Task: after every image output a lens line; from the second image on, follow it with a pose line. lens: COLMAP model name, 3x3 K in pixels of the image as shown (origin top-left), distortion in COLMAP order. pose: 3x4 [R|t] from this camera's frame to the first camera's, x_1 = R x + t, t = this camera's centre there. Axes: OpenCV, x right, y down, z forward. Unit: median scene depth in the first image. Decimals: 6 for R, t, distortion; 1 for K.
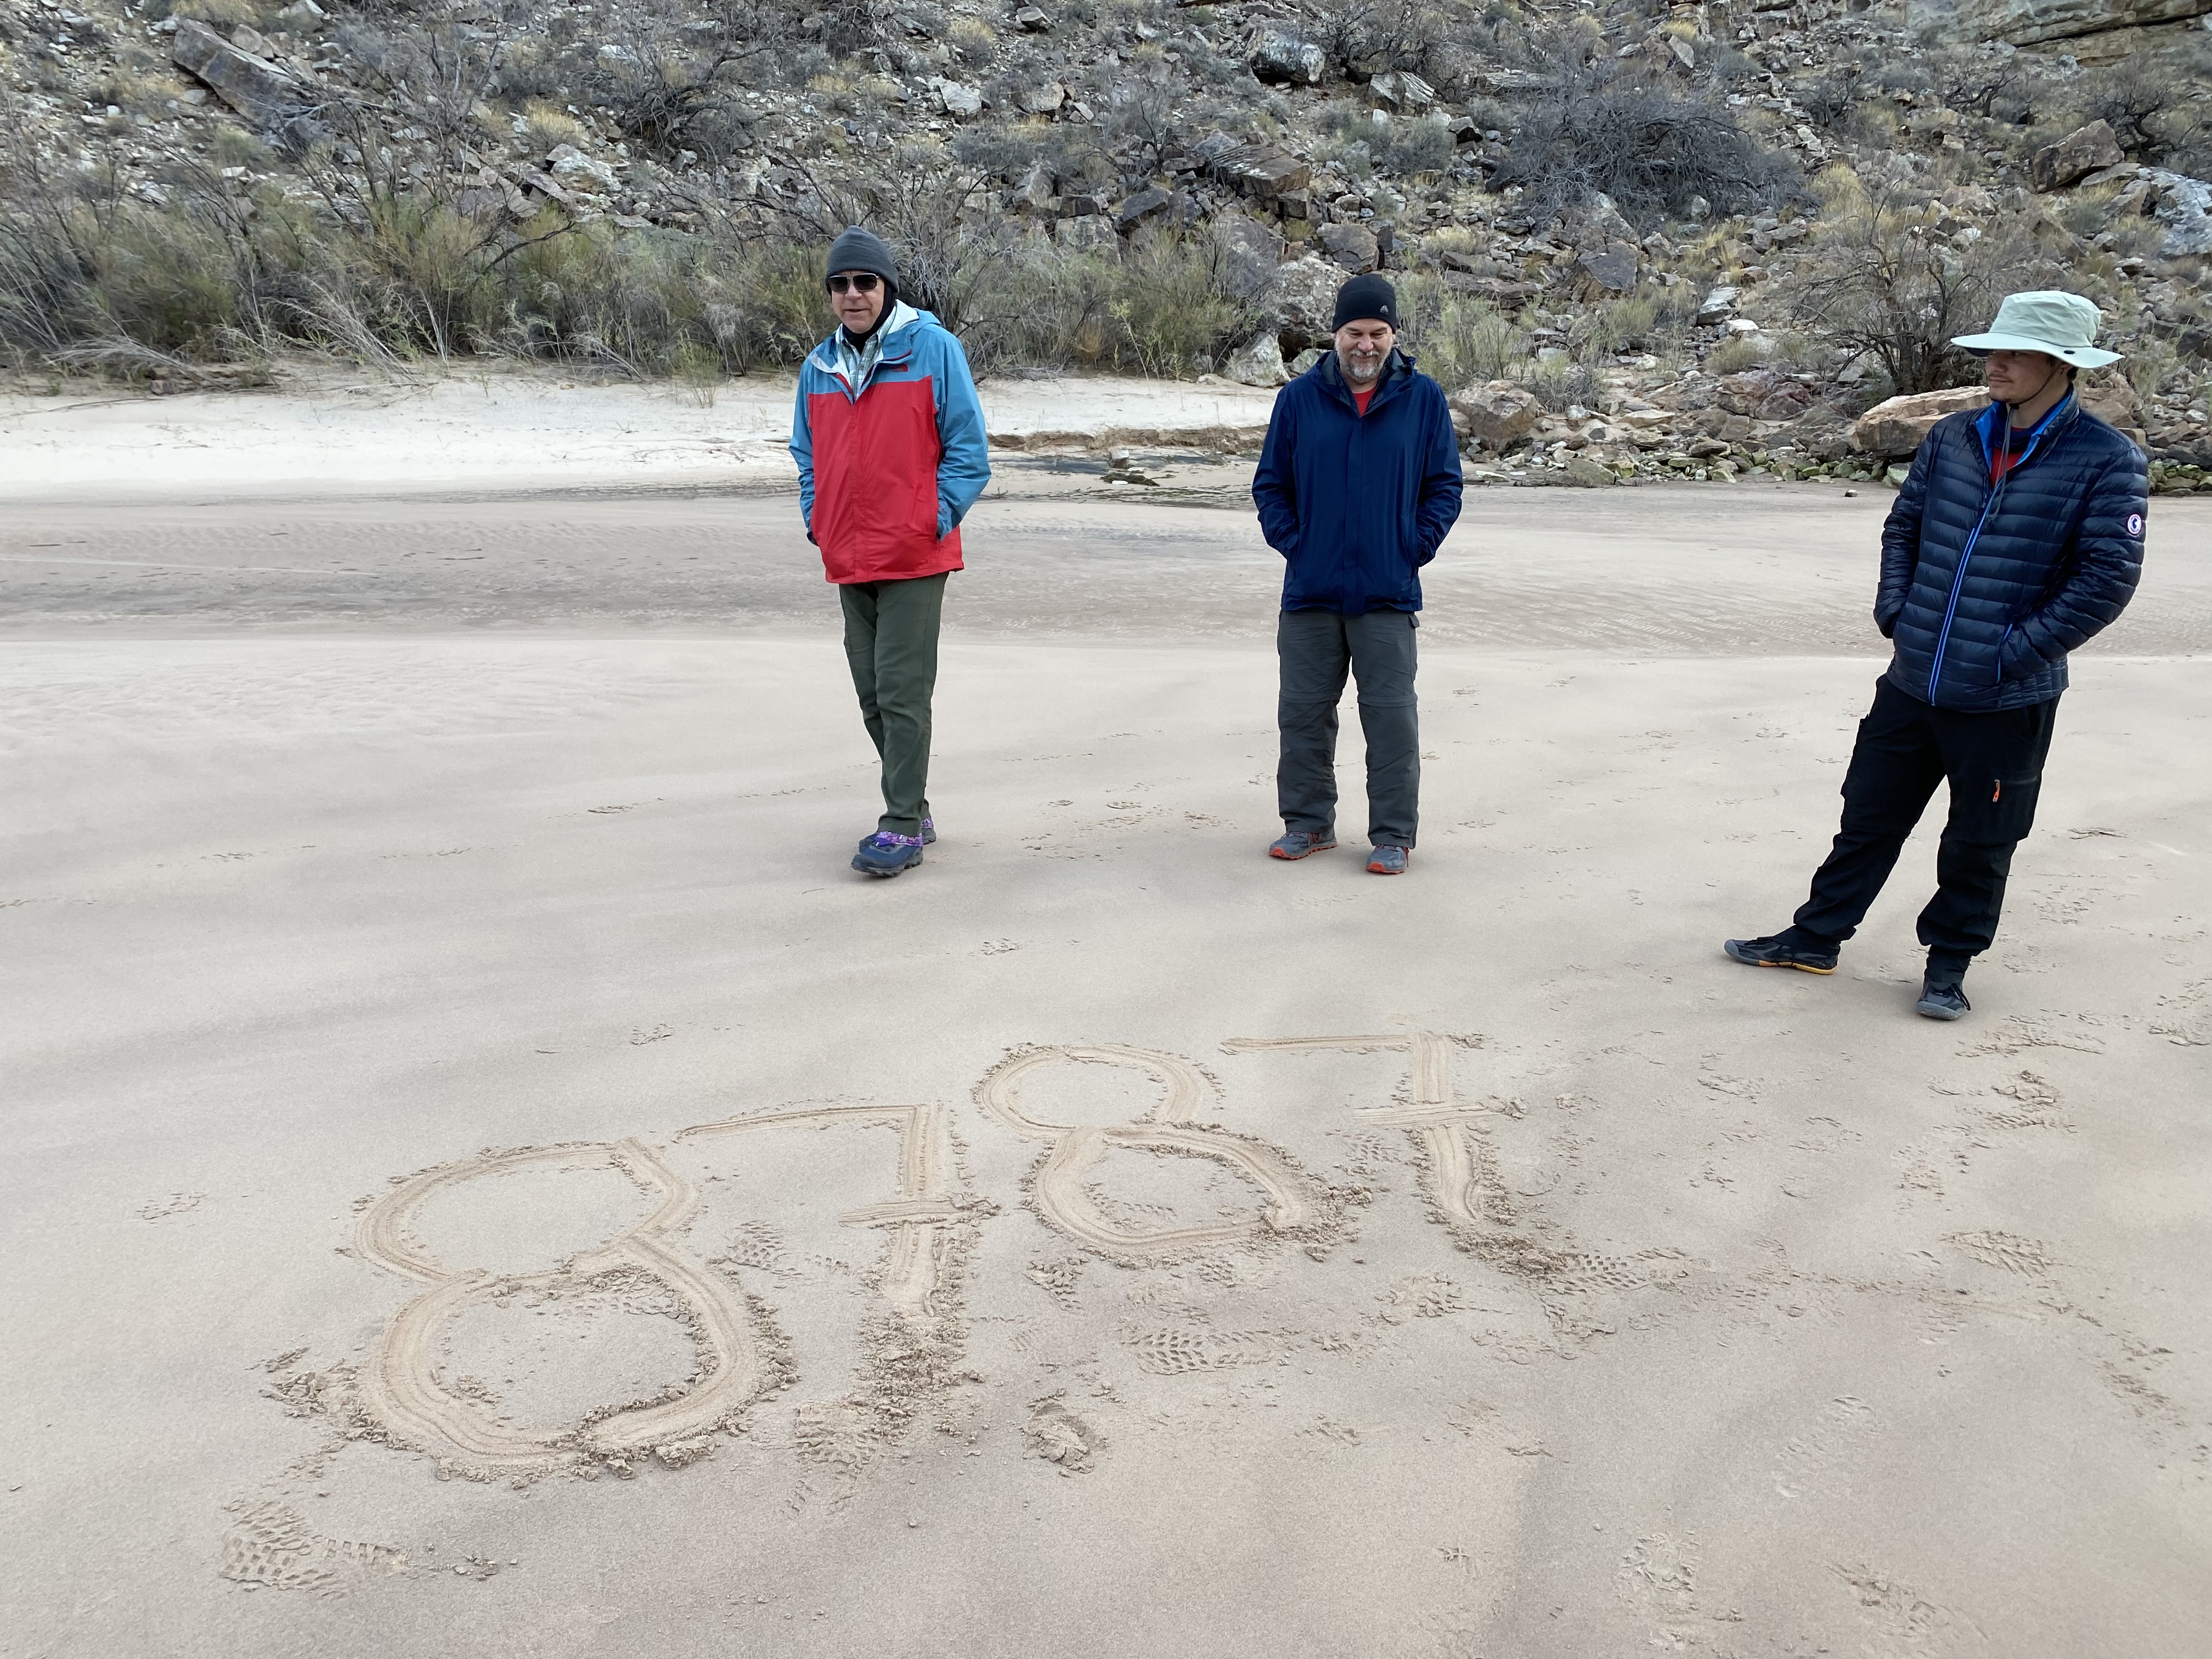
lens RADIAL K [[1704.0, 0, 1106.9], [0, 1704.0, 840.6], [0, 0, 1]] dist [0.027101, -0.021751]
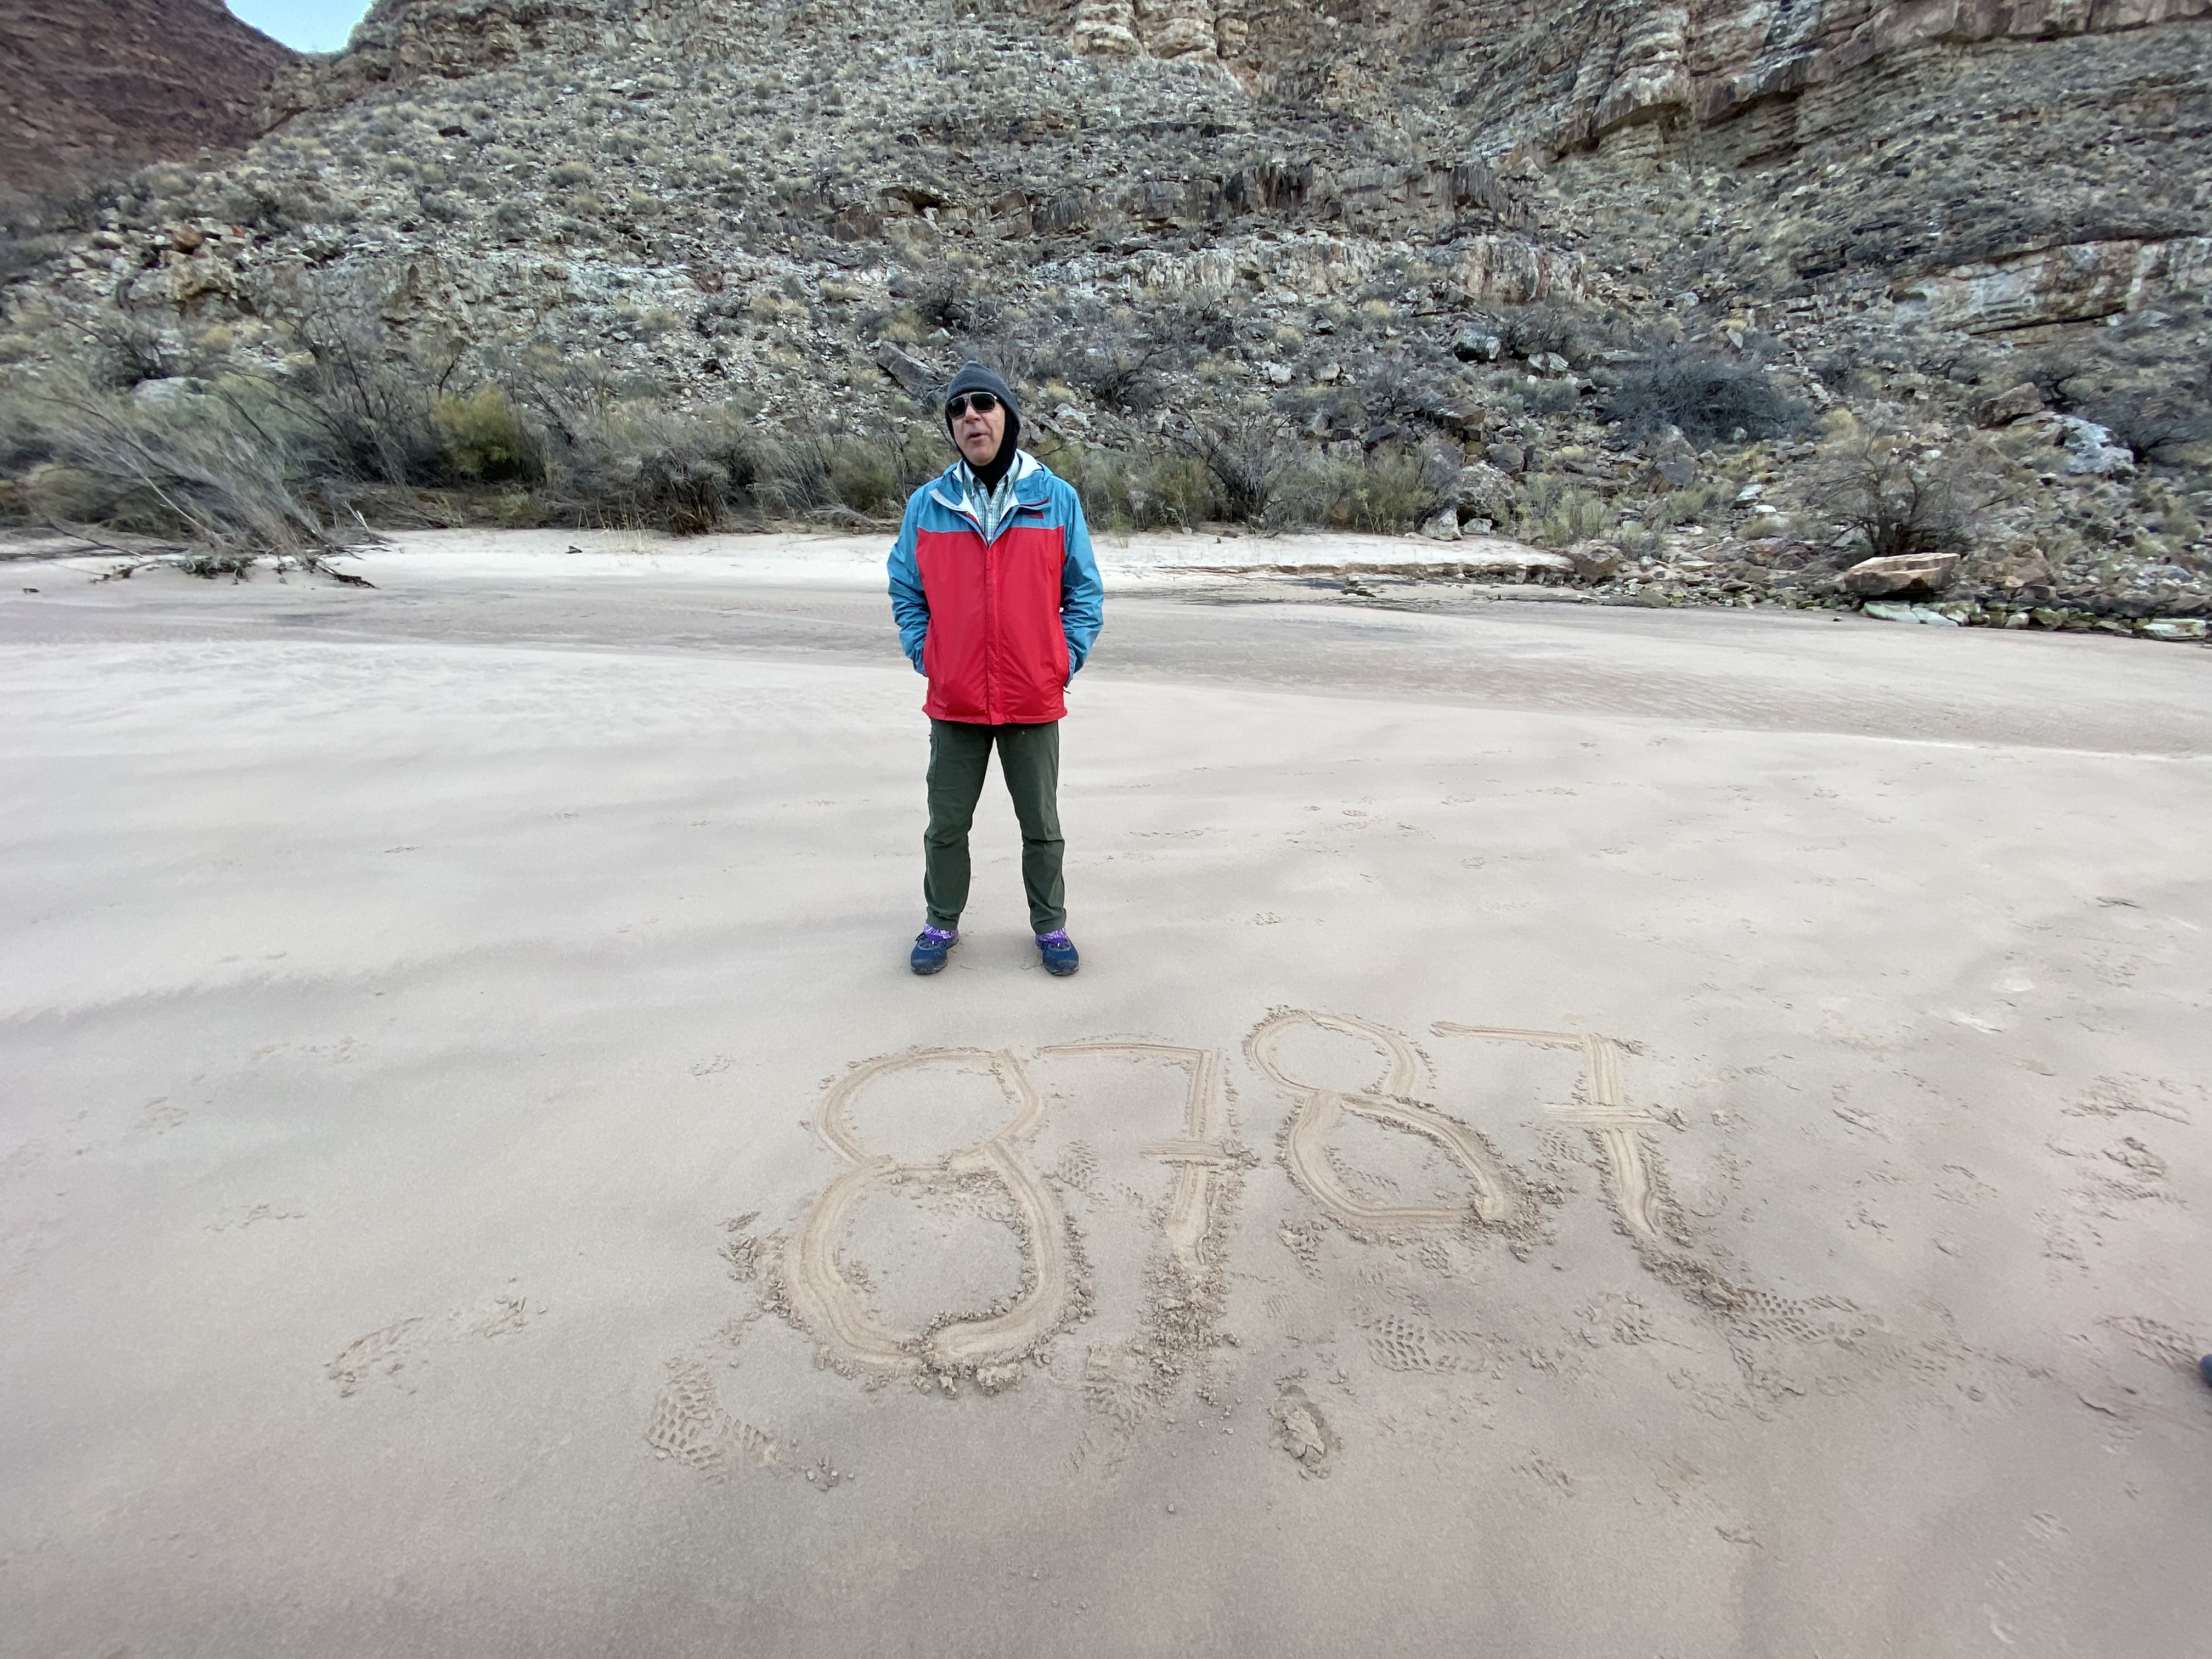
lens RADIAL K [[898.4, 0, 1086.8], [0, 898.4, 829.7], [0, 0, 1]] dist [-0.001397, -0.012020]
pose [[0.964681, 0.096596, -0.245070, -0.028364], [-0.082945, 0.994403, 0.065450, -0.044281], [0.250020, -0.042811, 0.967294, 0.185330]]
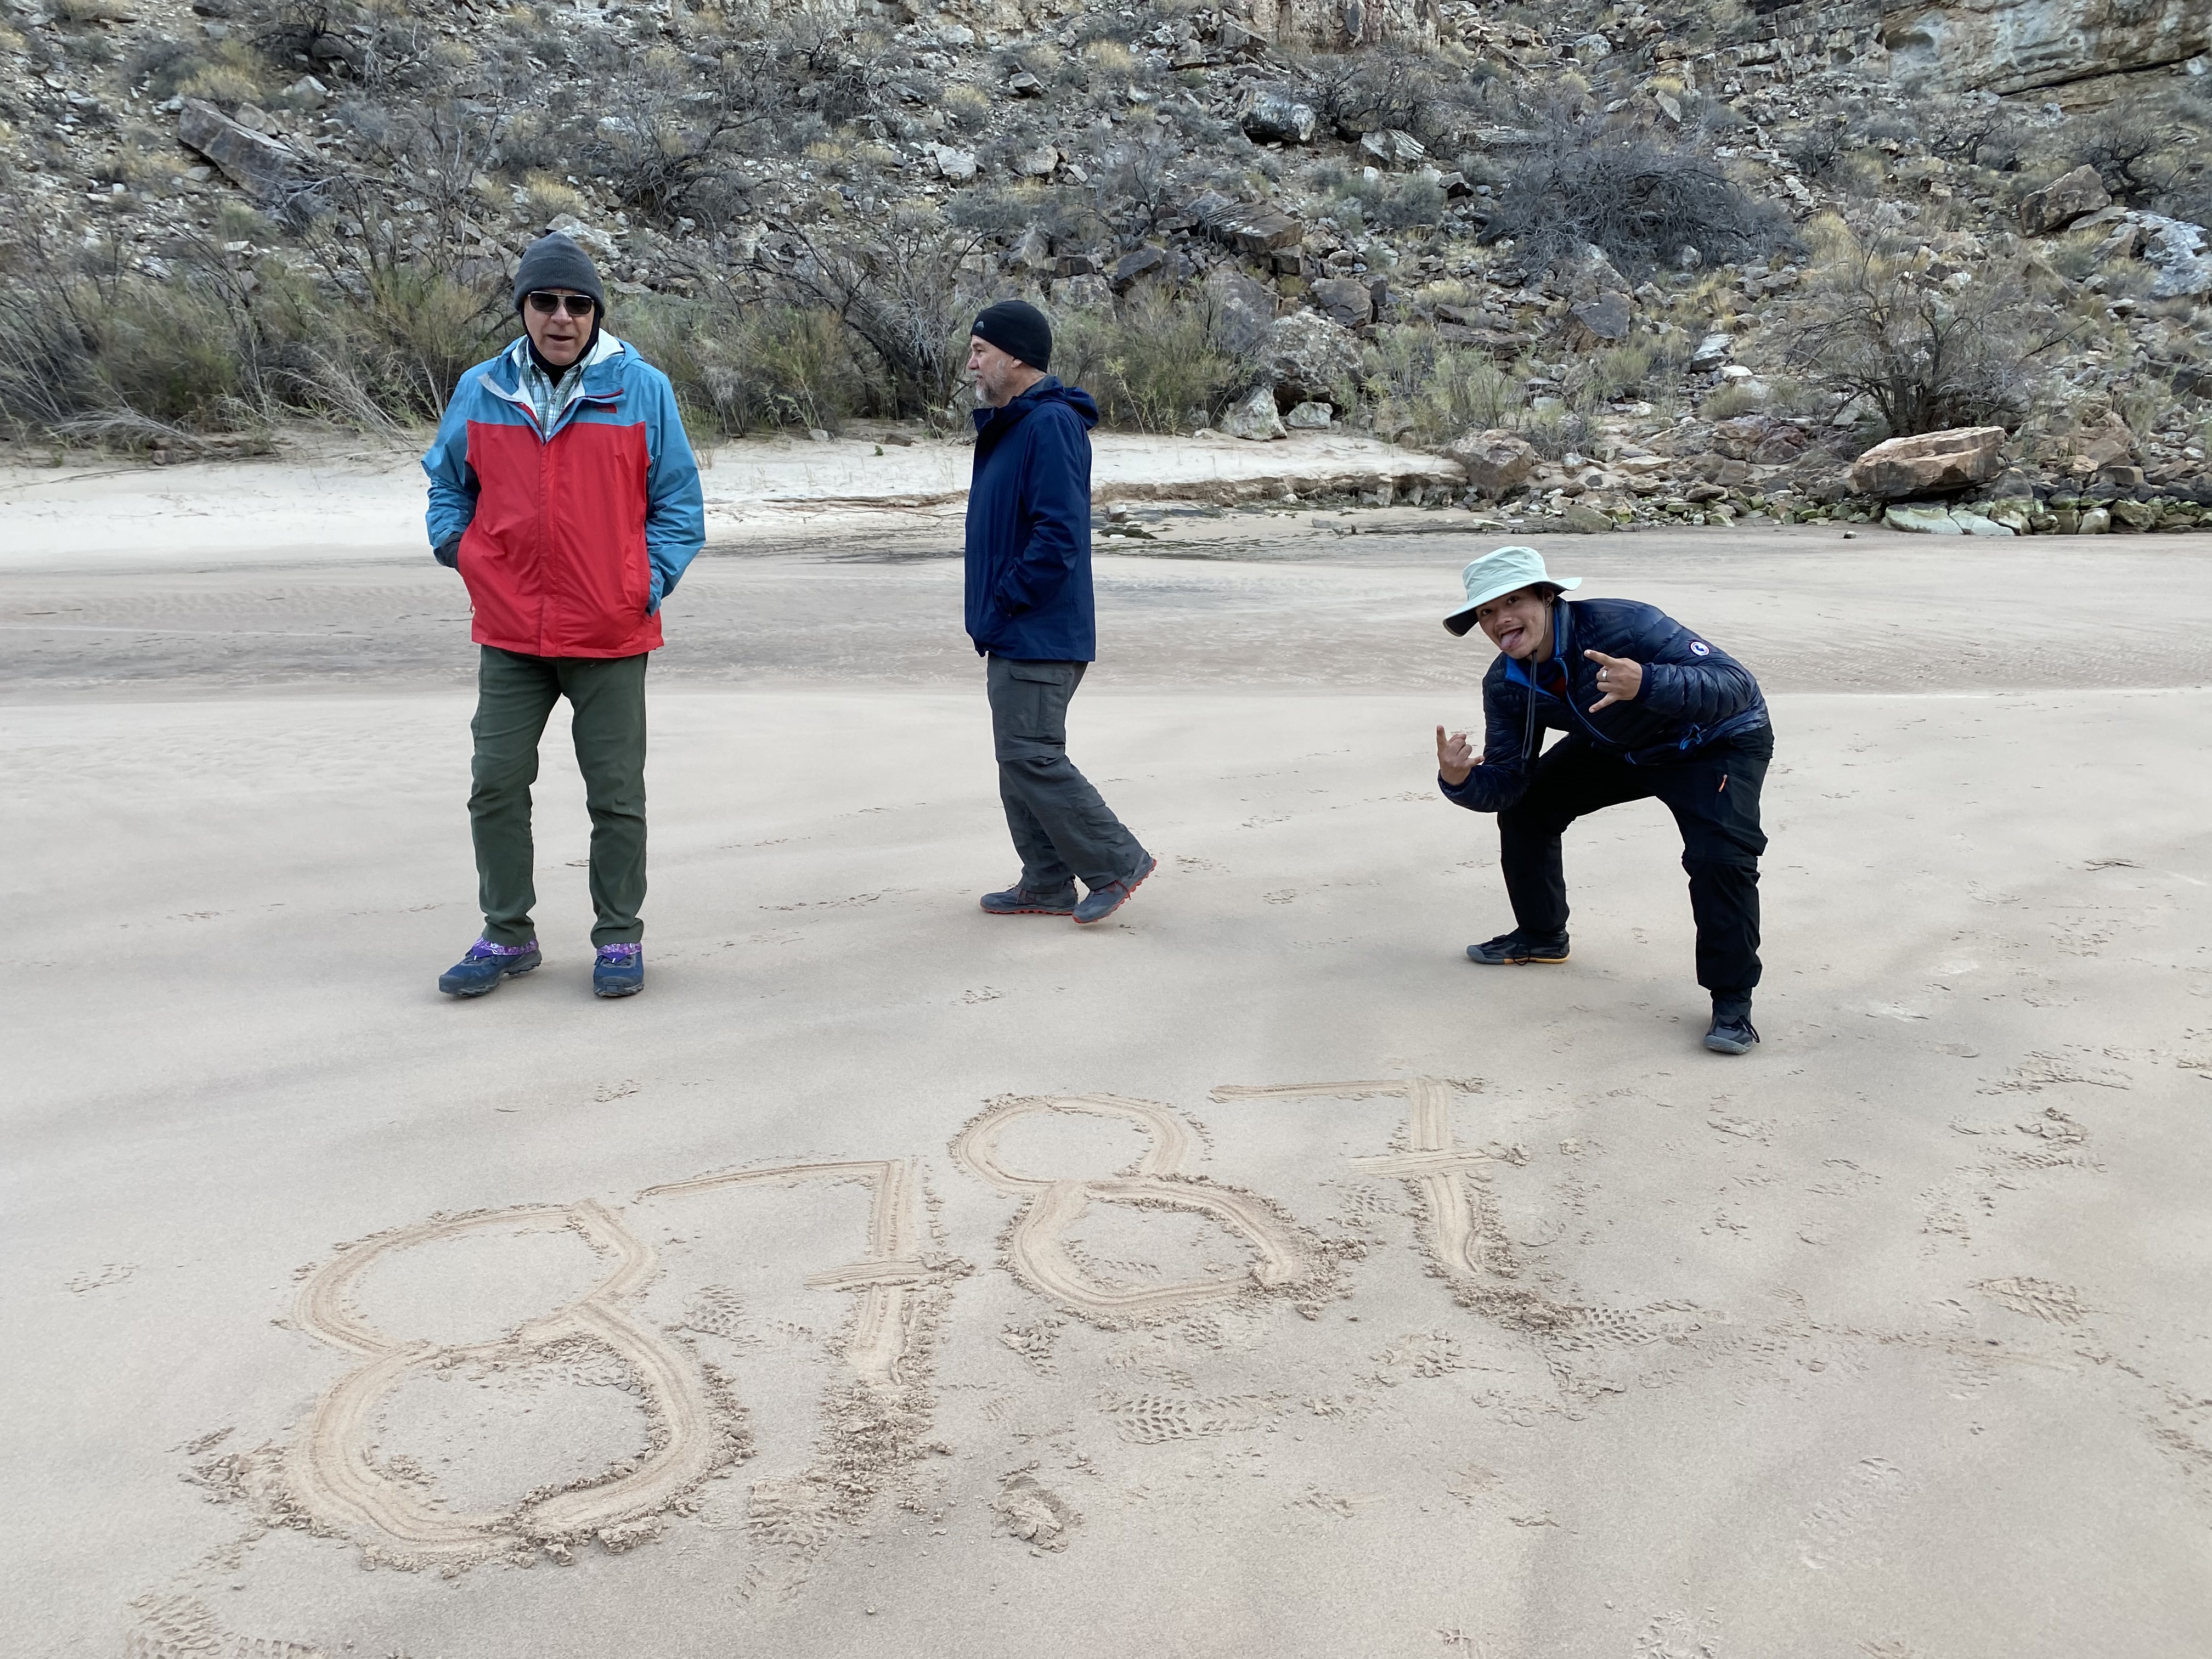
lens RADIAL K [[1704.0, 0, 1103.4], [0, 1704.0, 836.3], [0, 0, 1]] dist [0.027101, -0.021751]
pose [[0.999863, -0.015488, -0.005853, 0.011147], [0.015273, 0.999267, -0.035111, 0.006011], [0.006393, 0.035017, 0.999366, 0.025351]]
